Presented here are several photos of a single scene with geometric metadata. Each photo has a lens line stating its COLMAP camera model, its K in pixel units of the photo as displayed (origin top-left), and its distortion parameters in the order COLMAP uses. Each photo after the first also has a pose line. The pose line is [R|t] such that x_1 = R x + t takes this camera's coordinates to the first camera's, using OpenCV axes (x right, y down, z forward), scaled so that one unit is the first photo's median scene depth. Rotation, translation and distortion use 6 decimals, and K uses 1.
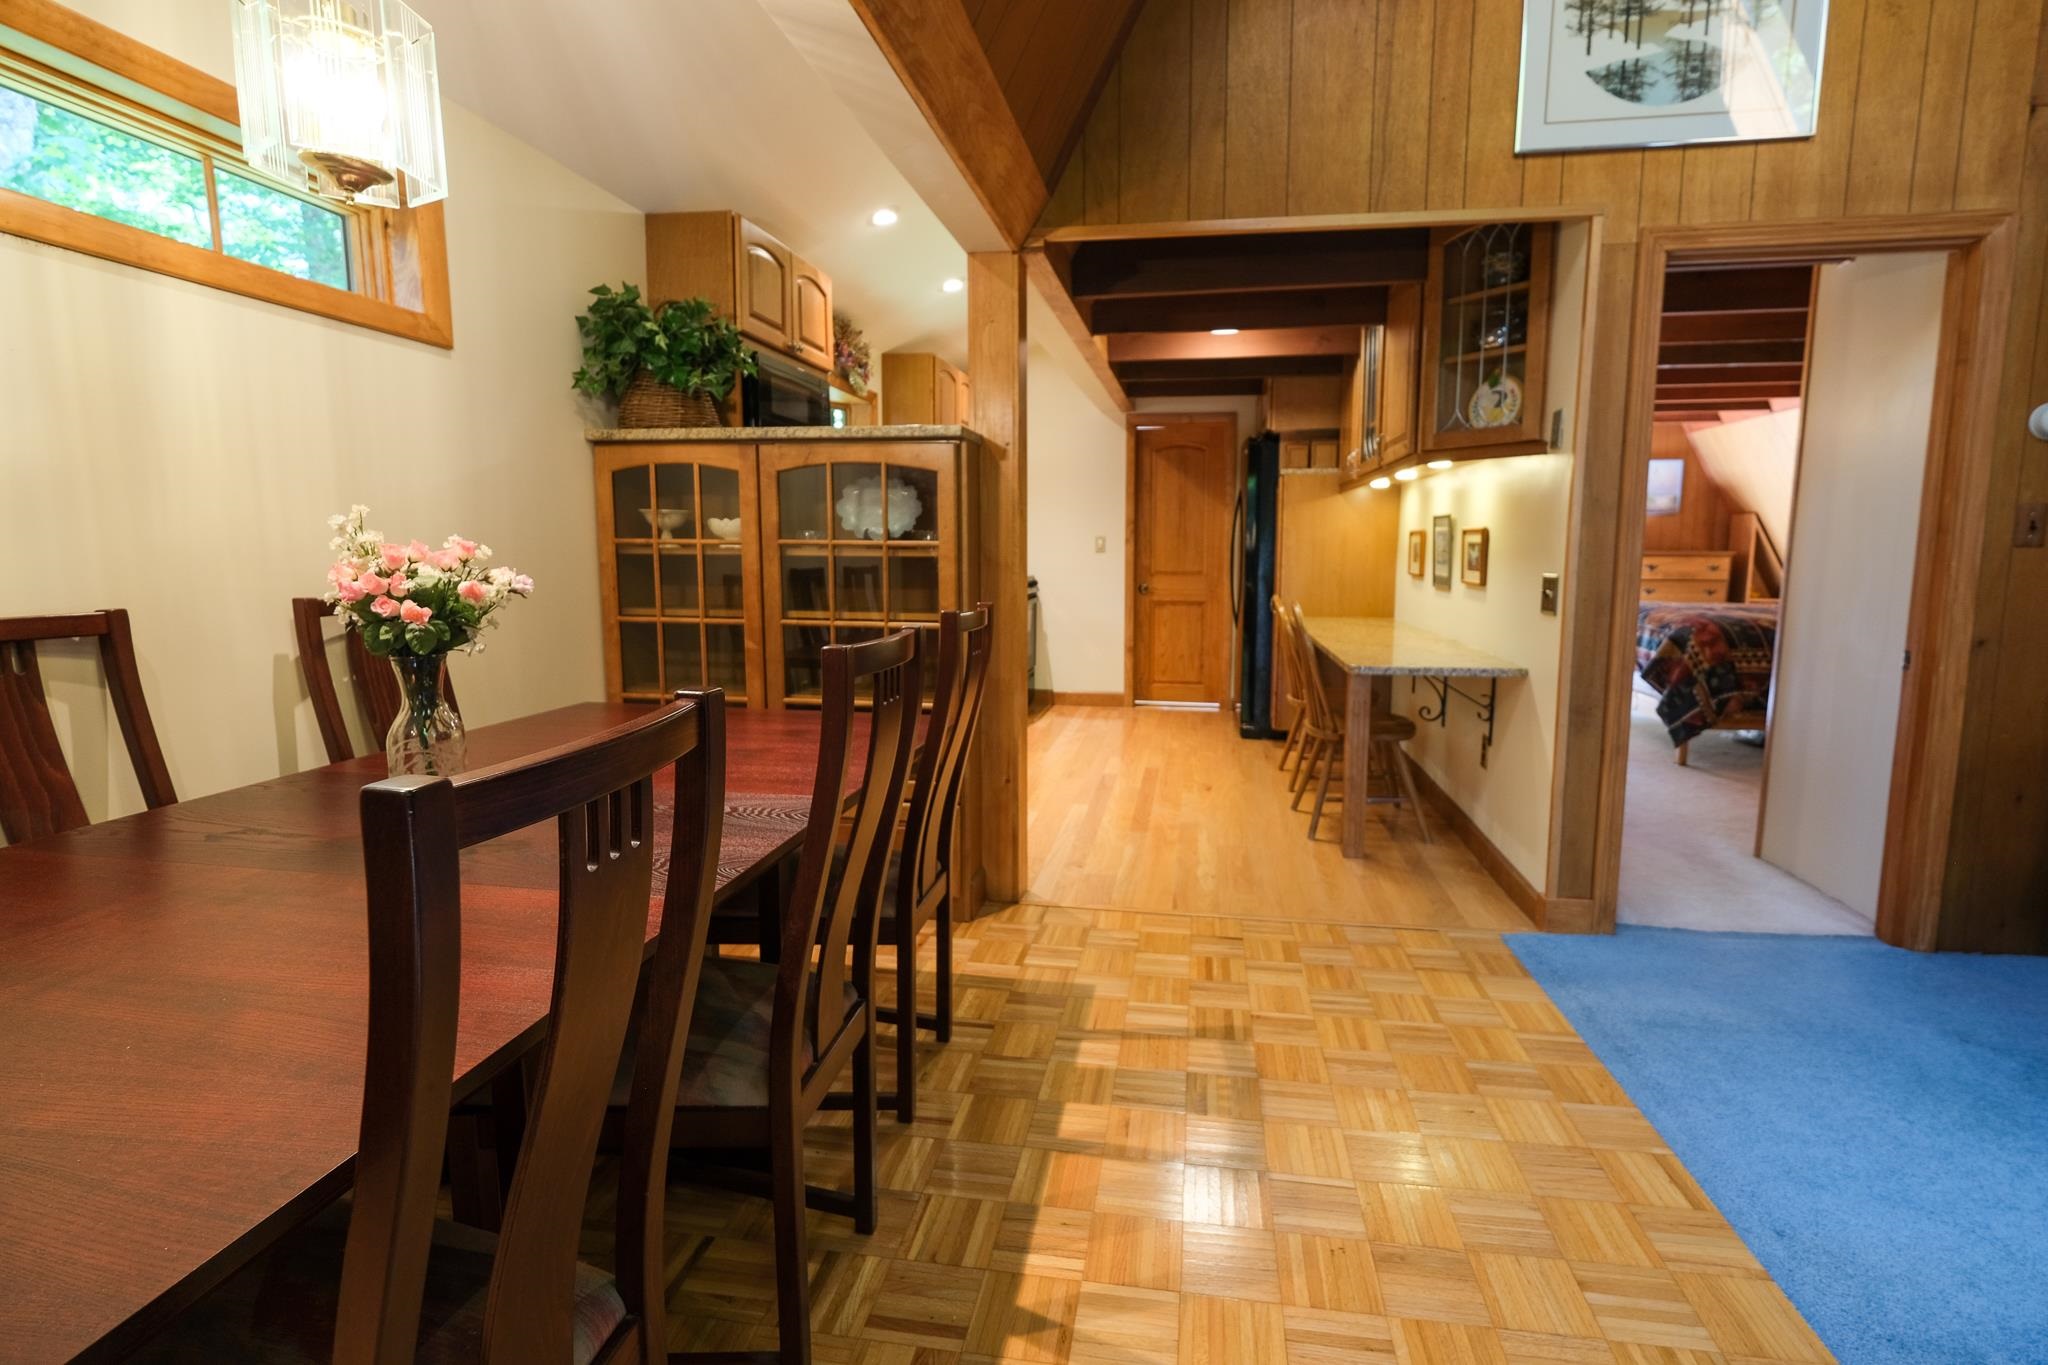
lens RADIAL K [[895.6, 0, 1078.3], [0, 895.6, 666.9], [0, 0, 1]] dist [-0.004758, 0.001769]
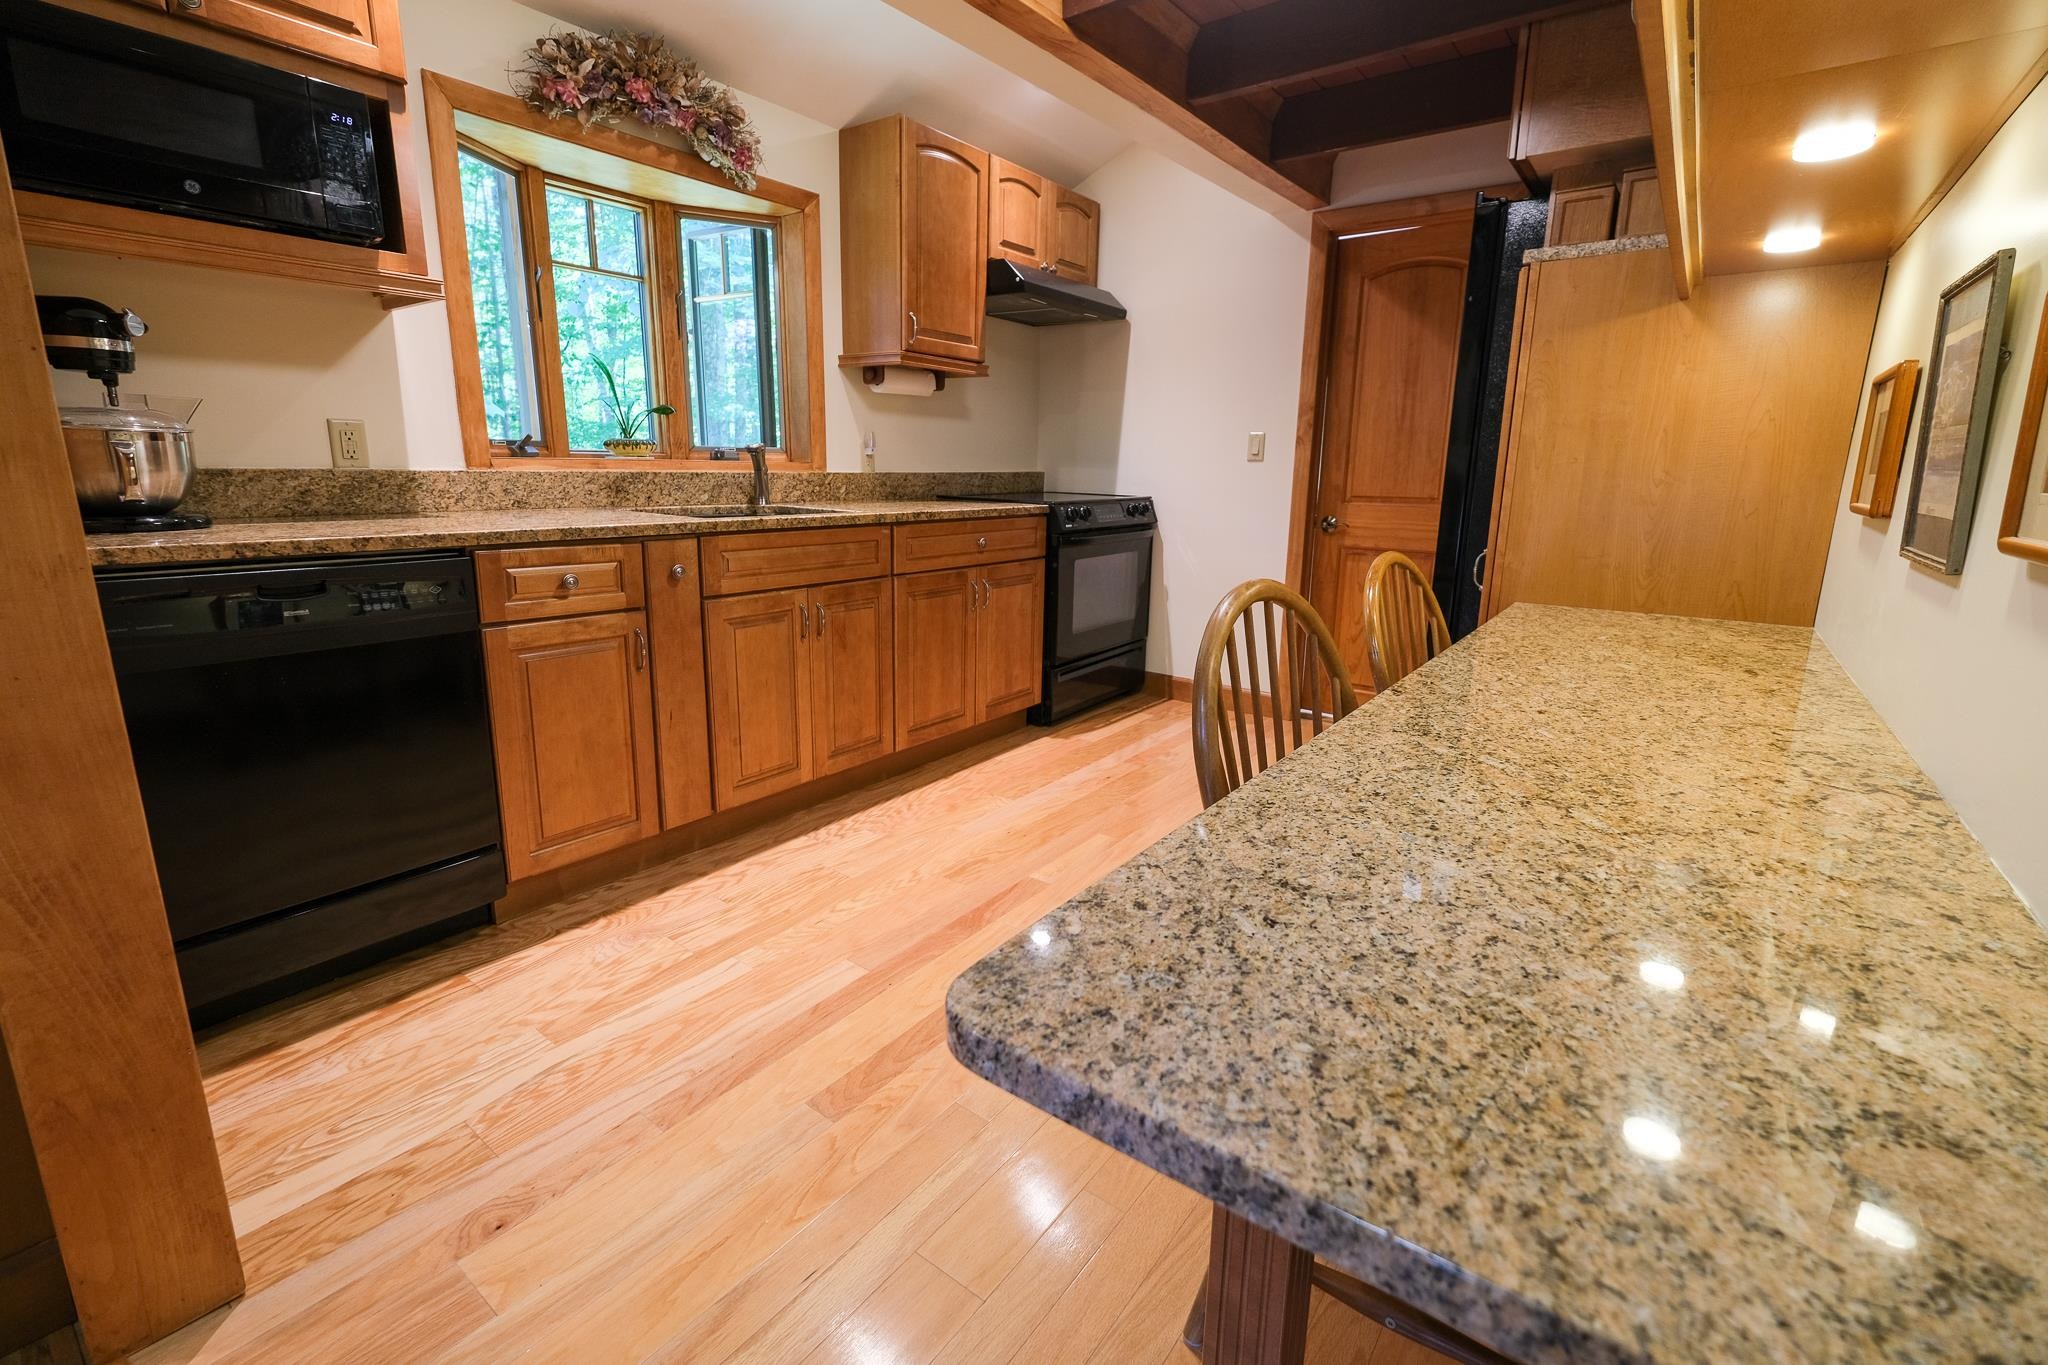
lens RADIAL K [[895.6, 0, 1059.8], [0, 895.6, 661.8], [0, 0, 1]] dist [-0.004758, 0.001769]
pose [[0.886171, 0.105952, -0.451082, 0.371212], [-0.072123, 0.993181, 0.091593, -0.076813], [0.457711, -0.048633, 0.887770, 0.777793]]
